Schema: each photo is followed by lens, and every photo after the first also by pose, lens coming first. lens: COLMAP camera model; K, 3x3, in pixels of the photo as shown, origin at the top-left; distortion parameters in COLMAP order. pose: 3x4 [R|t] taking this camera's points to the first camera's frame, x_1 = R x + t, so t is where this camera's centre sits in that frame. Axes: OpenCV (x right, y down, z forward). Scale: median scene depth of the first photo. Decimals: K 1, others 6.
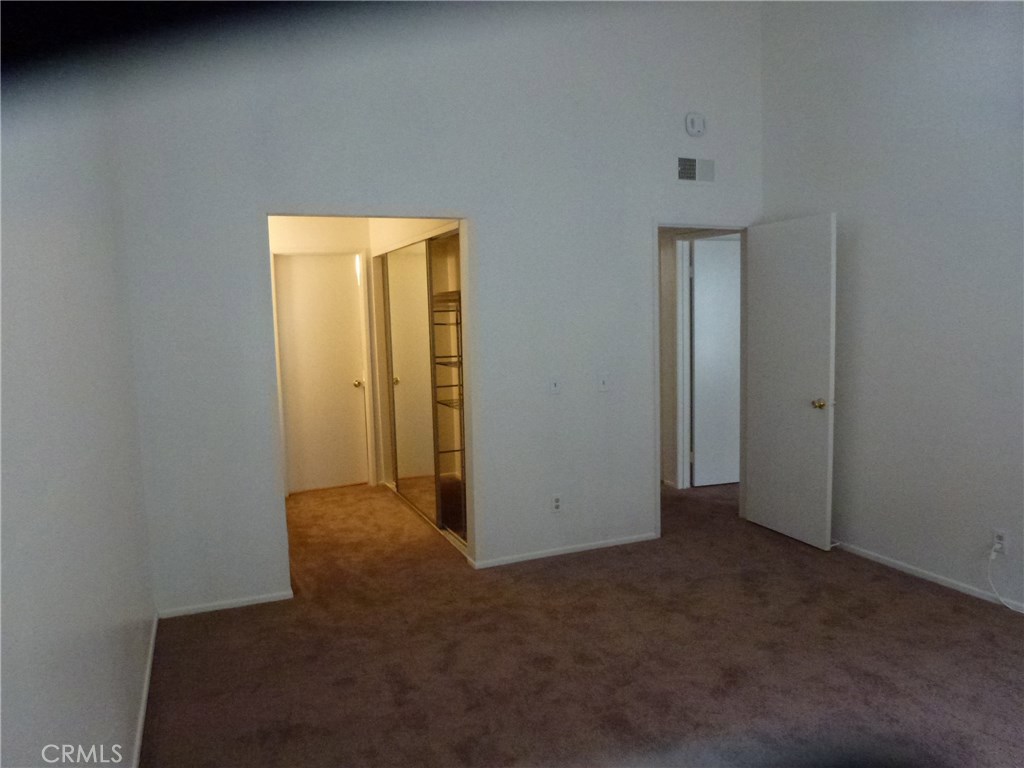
lens RADIAL K [[738.3, 0, 516.1], [0, 738.3, 386.9], [0, 0, 1]] dist [-0.054547, 0.016264]
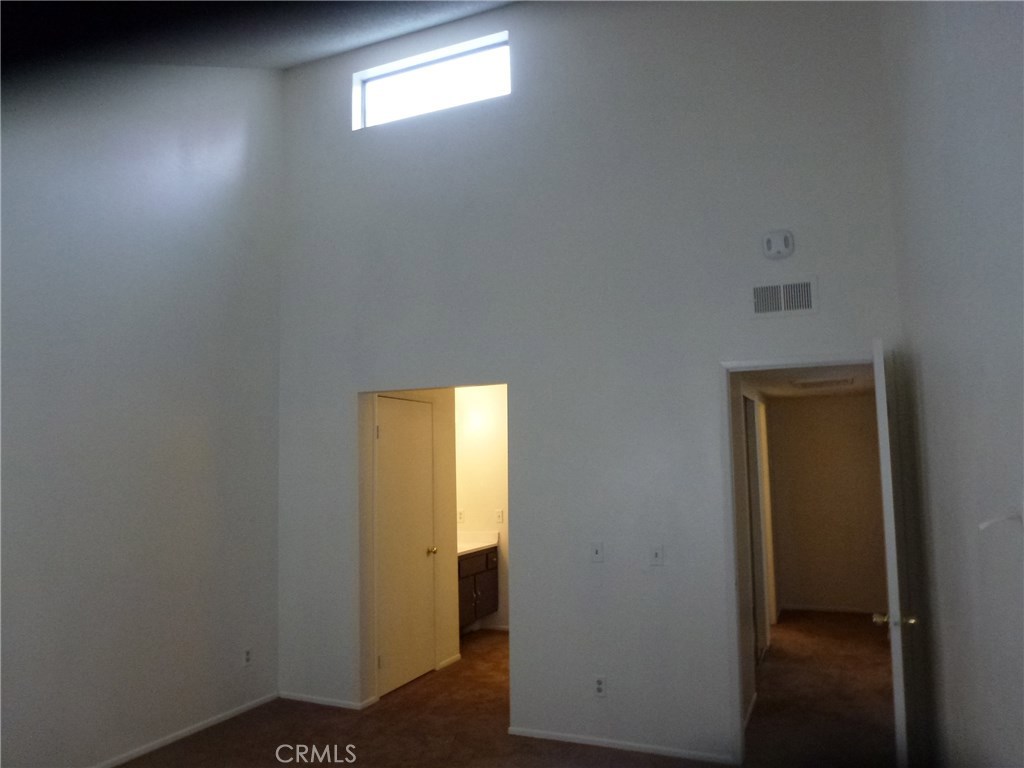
lens RADIAL K [[738.3, 0, 513.3], [0, 738.3, 391.3], [0, 0, 1]] dist [-0.054547, 0.016264]
pose [[0.675696, -0.057559, -0.734929, 0.645158], [-0.077452, 0.985886, -0.148423, -0.053790], [0.733100, 0.157211, 0.661702, 0.271910]]
